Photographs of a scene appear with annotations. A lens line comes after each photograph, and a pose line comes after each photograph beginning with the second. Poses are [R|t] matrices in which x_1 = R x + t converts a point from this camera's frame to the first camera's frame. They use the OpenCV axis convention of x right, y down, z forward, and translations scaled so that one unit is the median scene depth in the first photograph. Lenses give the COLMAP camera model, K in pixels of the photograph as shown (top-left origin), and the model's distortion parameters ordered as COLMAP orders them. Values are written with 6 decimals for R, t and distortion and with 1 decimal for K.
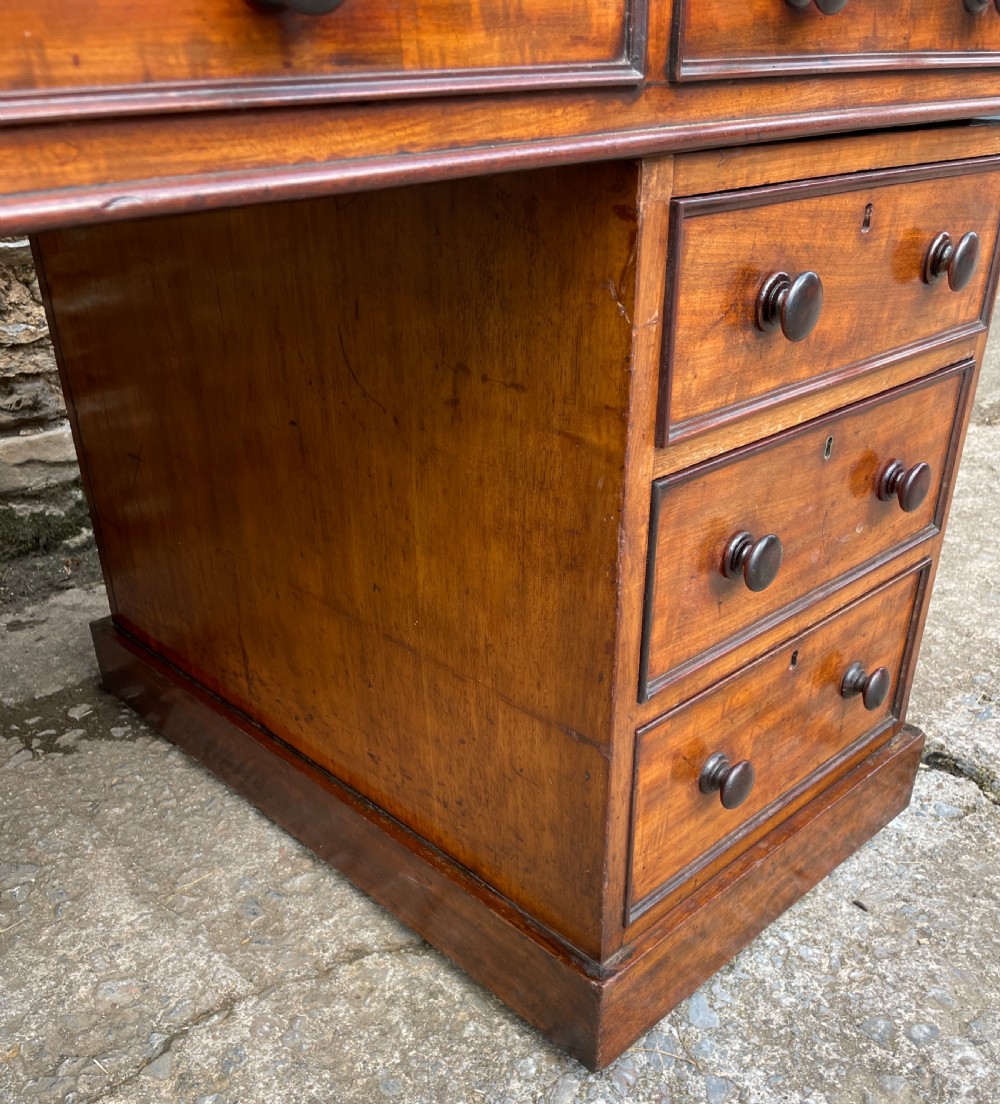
lens RADIAL K [[1070.6, 0, 522.2], [0, 1070.6, 655.7], [0, 0, 1]] dist [0.037903, 0.000000]
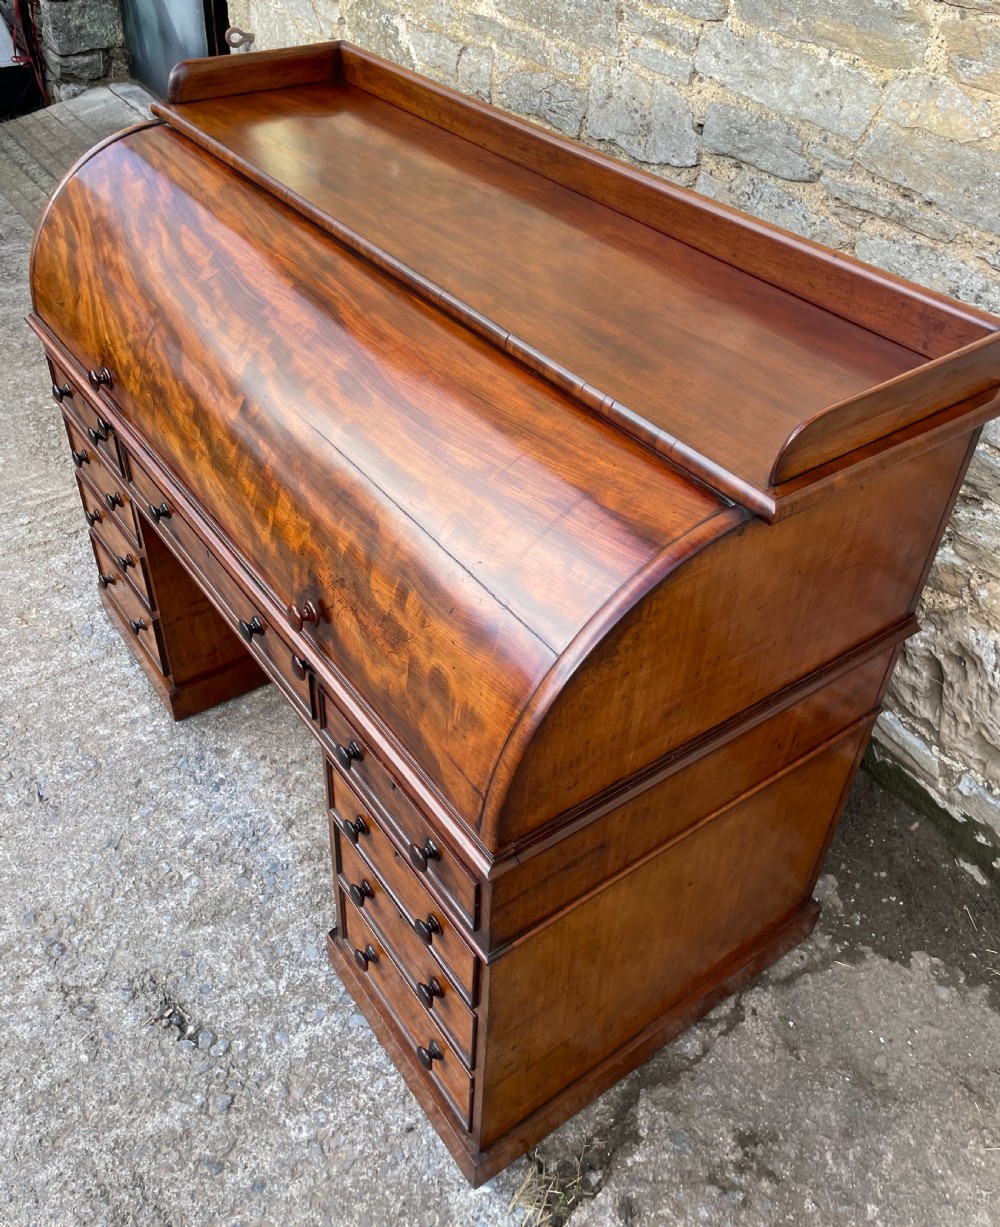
lens RADIAL K [[1042.7, 0, 476.6], [0, 1042.7, 547.3], [0, 0, 1]] dist [0.079286, -0.106123]
pose [[-0.153218, 0.611272, -0.776447, 1.201544], [-0.511801, 0.623047, 0.591500, -1.650515], [0.845330, 0.488016, 0.217388, 0.265967]]
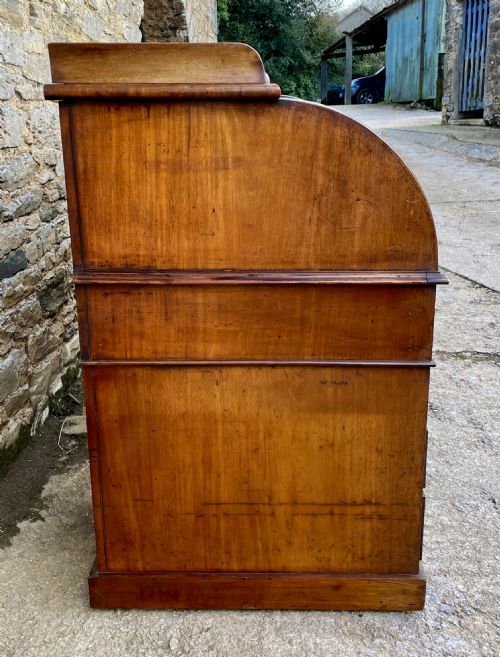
lens RADIAL K [[687.4, 0, 264.9], [0, 687.4, 292.1], [0, 0, 1]] dist [0.028263, 0.000000]
pose [[0.706552, -0.194828, 0.680314, -2.304595], [0.352784, 0.930351, -0.099957, 0.080622], [-0.613456, 0.310628, 0.726073, -1.248546]]
